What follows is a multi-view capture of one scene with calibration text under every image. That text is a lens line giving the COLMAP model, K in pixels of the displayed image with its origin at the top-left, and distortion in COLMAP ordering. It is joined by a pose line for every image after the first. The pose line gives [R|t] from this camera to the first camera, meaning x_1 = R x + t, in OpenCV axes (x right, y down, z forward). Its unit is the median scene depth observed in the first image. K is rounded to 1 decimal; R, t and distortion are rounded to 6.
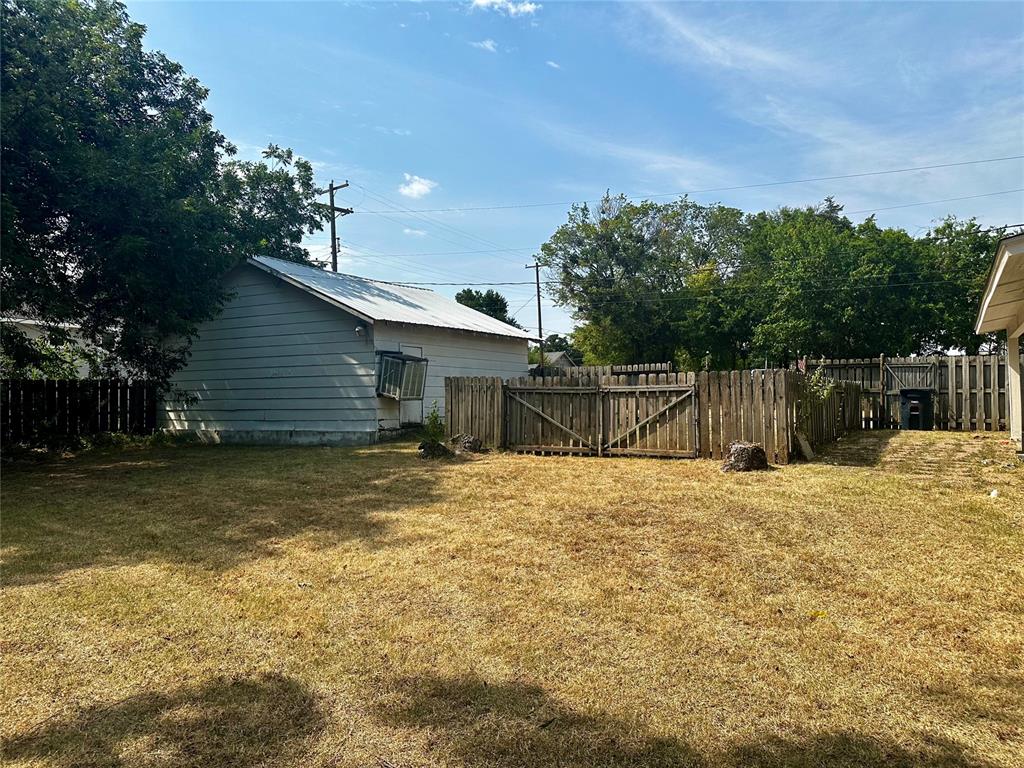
lens RADIAL K [[717.1, 0, 518.2], [0, 717.1, 370.2], [0, 0, 1]] dist [0.048759, -0.056793]
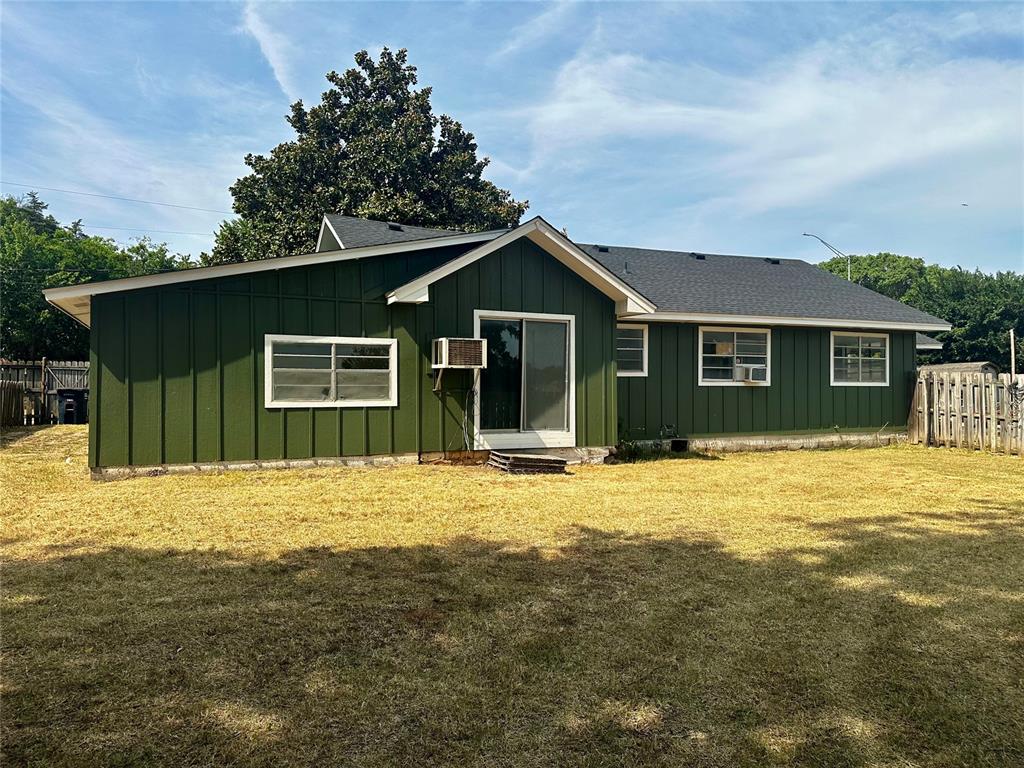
lens RADIAL K [[717.1, 0, 506.4], [0, 717.1, 389.9], [0, 0, 1]] dist [0.048759, -0.056793]
pose [[0.567799, 0.015932, 0.823013, -0.005691], [-0.034768, 0.999385, 0.004640, -0.001050], [-0.822433, -0.031249, 0.568003, -0.097547]]
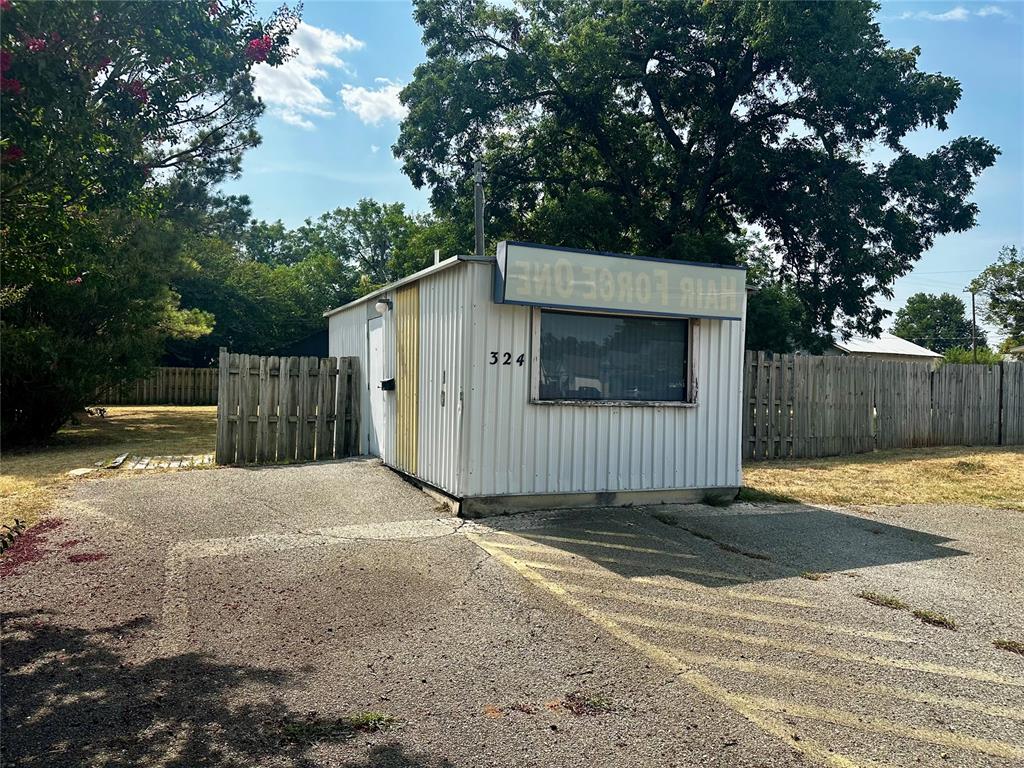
lens RADIAL K [[717.1, 0, 514.8], [0, 717.1, 388.6], [0, 0, 1]] dist [0.048759, -0.056793]
pose [[0.832171, 0.033211, -0.553524, 0.079555], [-0.015606, 0.999212, 0.036490, -0.005443], [0.554299, -0.021728, 0.832034, -0.639549]]
